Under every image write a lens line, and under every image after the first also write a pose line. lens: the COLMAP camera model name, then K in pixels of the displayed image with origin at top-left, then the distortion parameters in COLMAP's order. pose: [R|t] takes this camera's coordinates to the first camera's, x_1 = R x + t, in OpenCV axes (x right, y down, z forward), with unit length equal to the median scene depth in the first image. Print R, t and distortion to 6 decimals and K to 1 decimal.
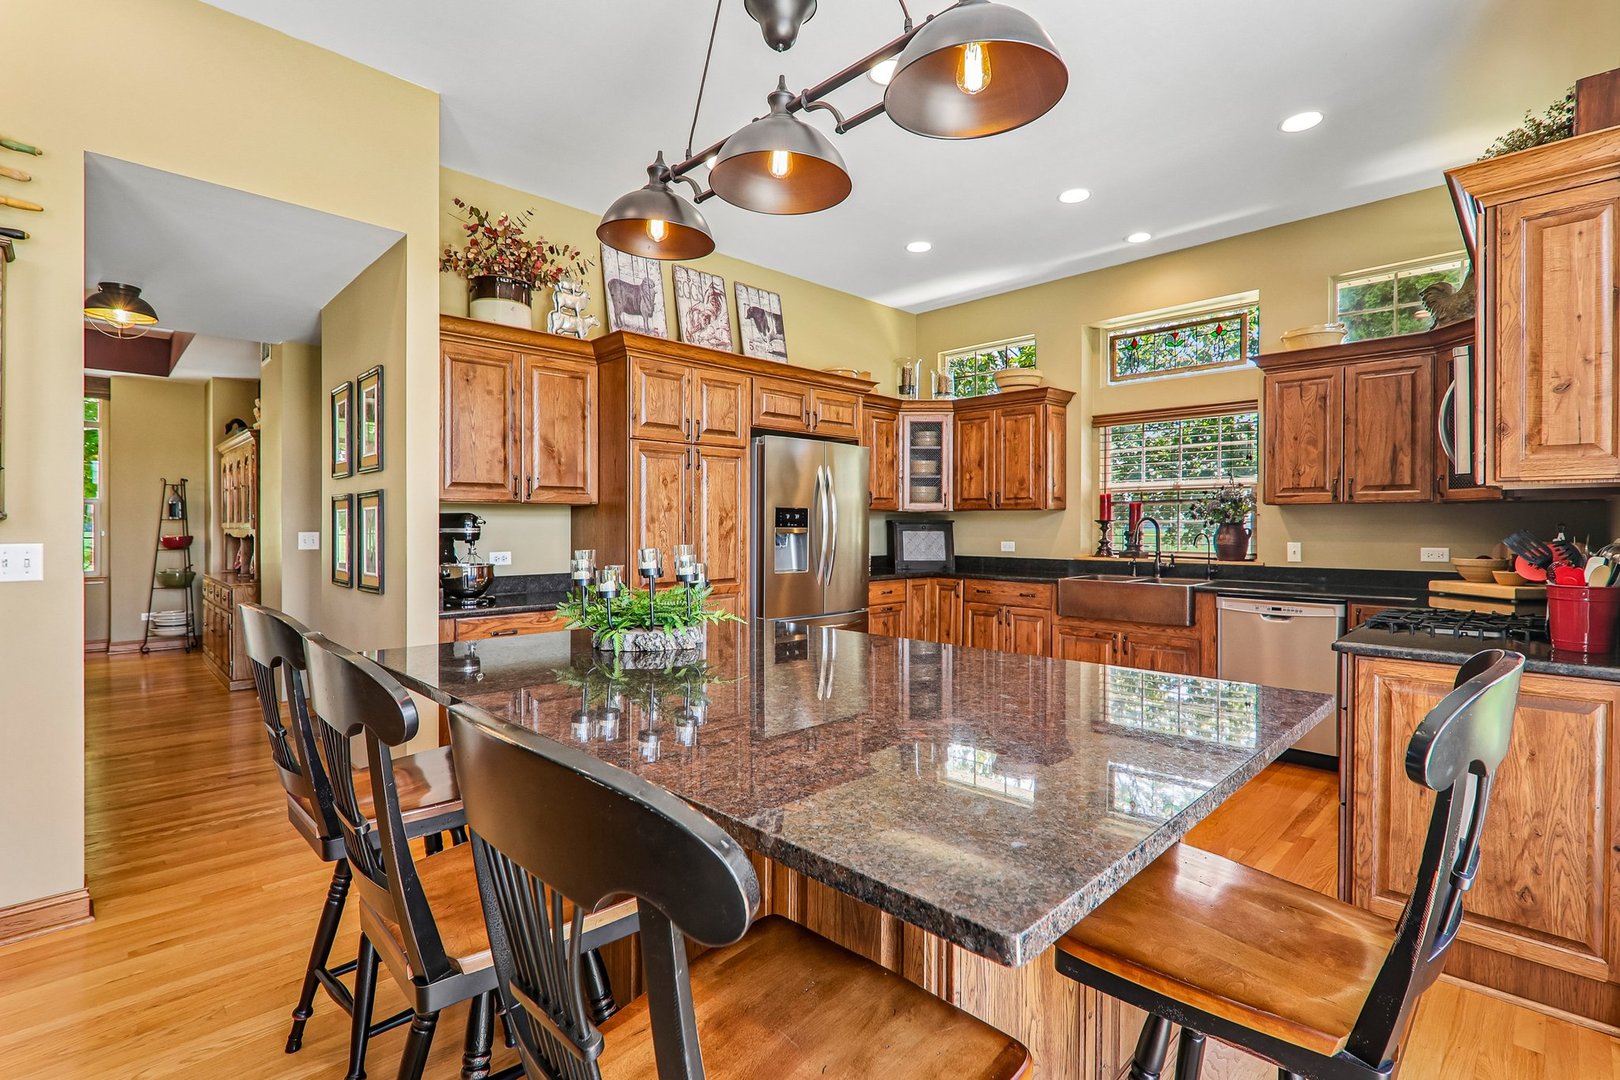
lens RADIAL K [[759.6, 0, 824.9], [0, 759.6, 530.5], [0, 0, 1]] dist [0.003047, -0.000612]
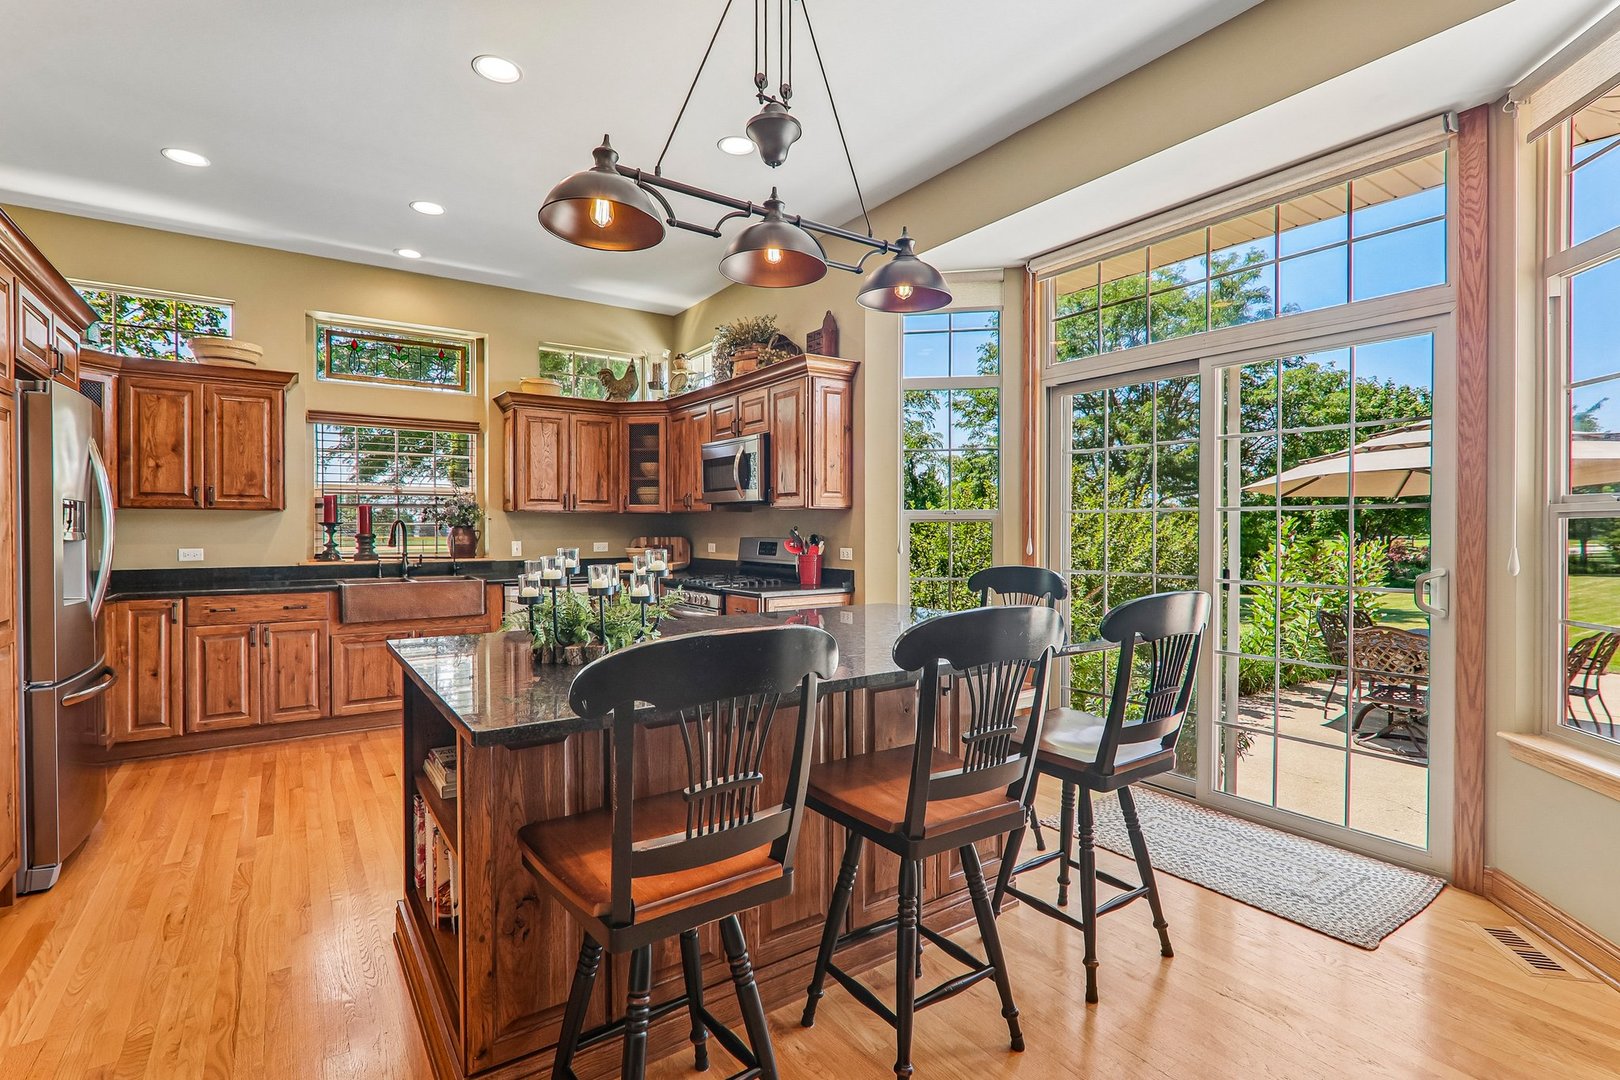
lens RADIAL K [[759.6, 0, 806.2], [0, 759.6, 539.0], [0, 0, 1]] dist [0.003047, -0.000612]
pose [[0.191154, -0.014319, 0.981456, -0.482185], [0.009256, 0.999875, 0.012785, 0.000224], [-0.981516, 0.006640, 0.191263, 0.246303]]
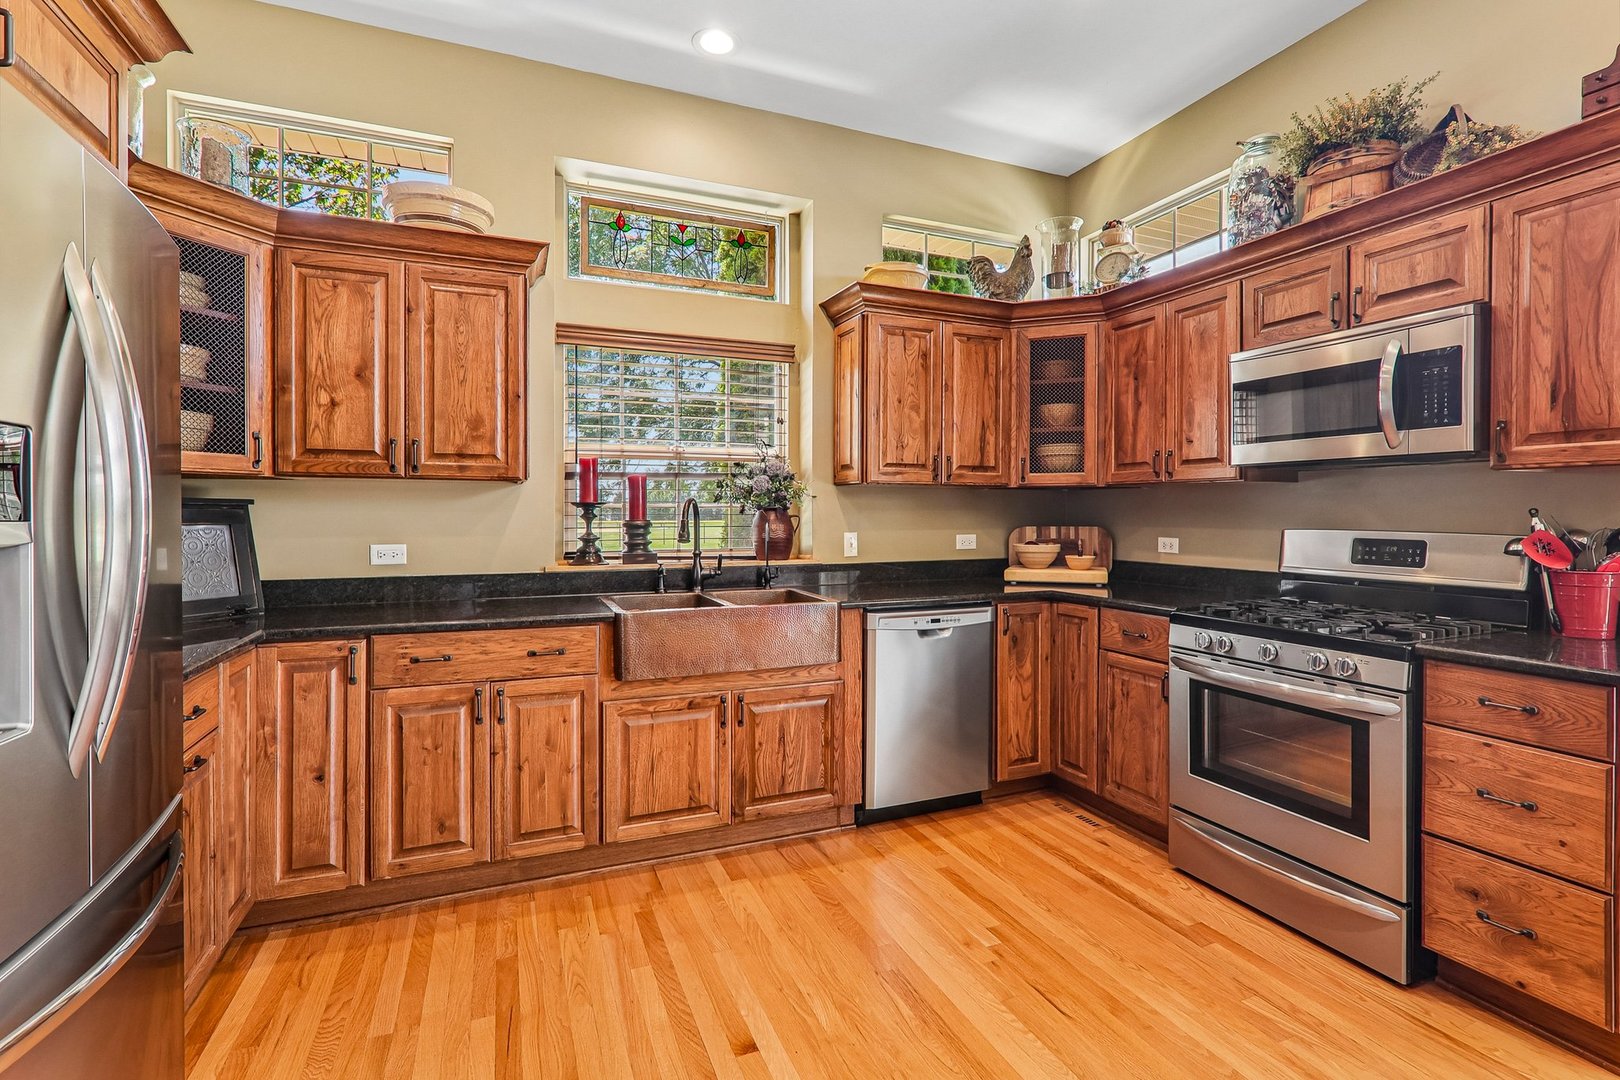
lens RADIAL K [[759.6, 0, 820.7], [0, 759.6, 524.5], [0, 0, 1]] dist [0.003047, -0.000612]
pose [[0.381215, -0.014508, 0.924373, -0.119866], [0.007194, 0.999893, 0.012727, -0.002579], [-0.924458, 0.001798, 0.381279, 0.641669]]
